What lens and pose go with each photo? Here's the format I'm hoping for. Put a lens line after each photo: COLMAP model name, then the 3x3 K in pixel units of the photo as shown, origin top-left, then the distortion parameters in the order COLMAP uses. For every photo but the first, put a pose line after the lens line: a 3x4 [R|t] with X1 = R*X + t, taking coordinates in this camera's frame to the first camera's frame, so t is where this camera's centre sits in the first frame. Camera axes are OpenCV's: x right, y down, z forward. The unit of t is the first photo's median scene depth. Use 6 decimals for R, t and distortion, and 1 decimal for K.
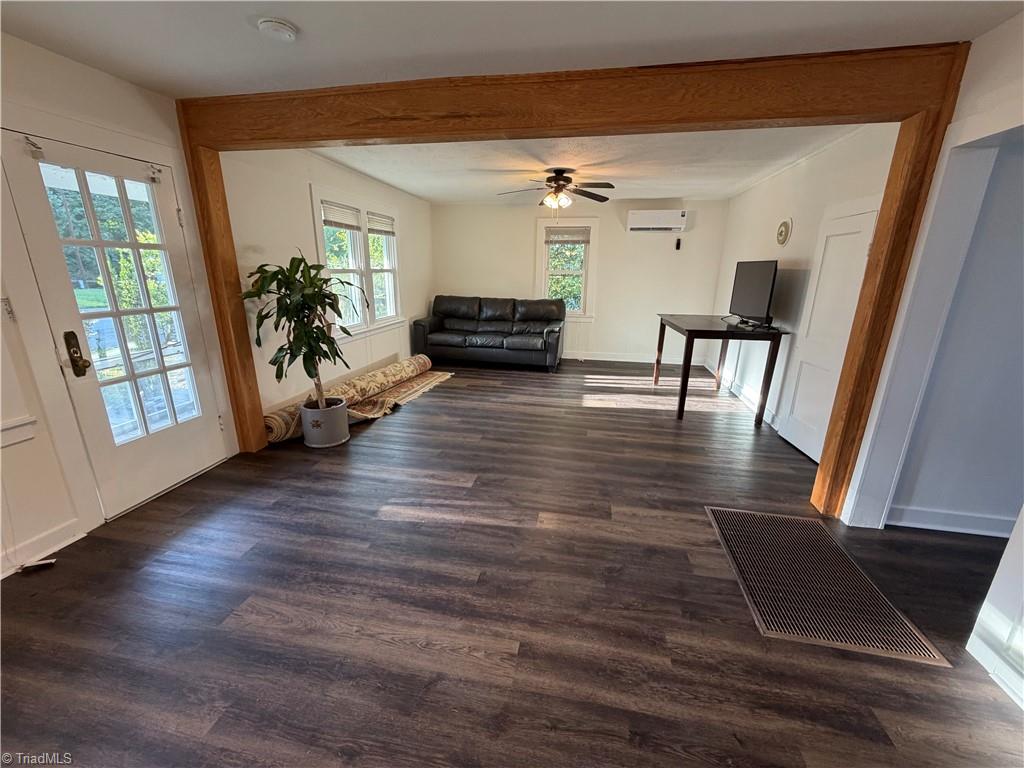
lens RADIAL K [[408.3, 0, 513.1], [0, 408.3, 384.1], [0, 0, 1]] dist [-0.002022, -0.000131]
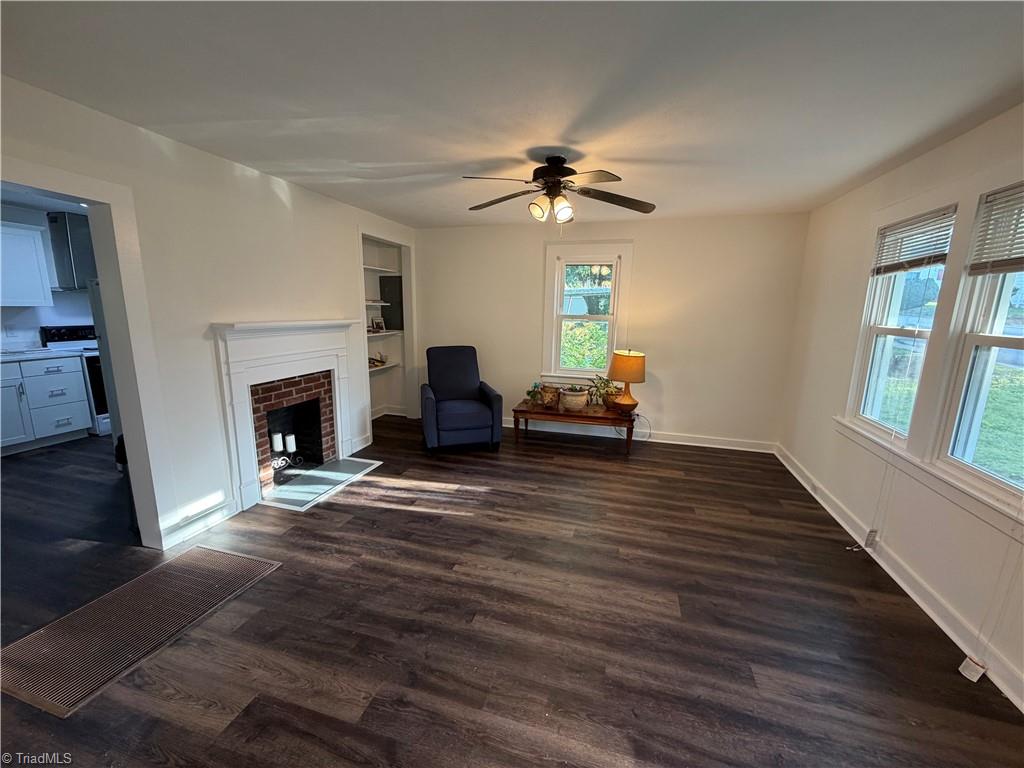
lens RADIAL K [[408.3, 0, 512.0], [0, 408.3, 385.0], [0, 0, 1]] dist [-0.002022, -0.000131]
pose [[-0.995046, -0.052177, 0.084626, -0.255546], [-0.008738, 0.893817, 0.448348, -0.544932], [-0.099034, 0.445387, -0.889844, 1.786181]]
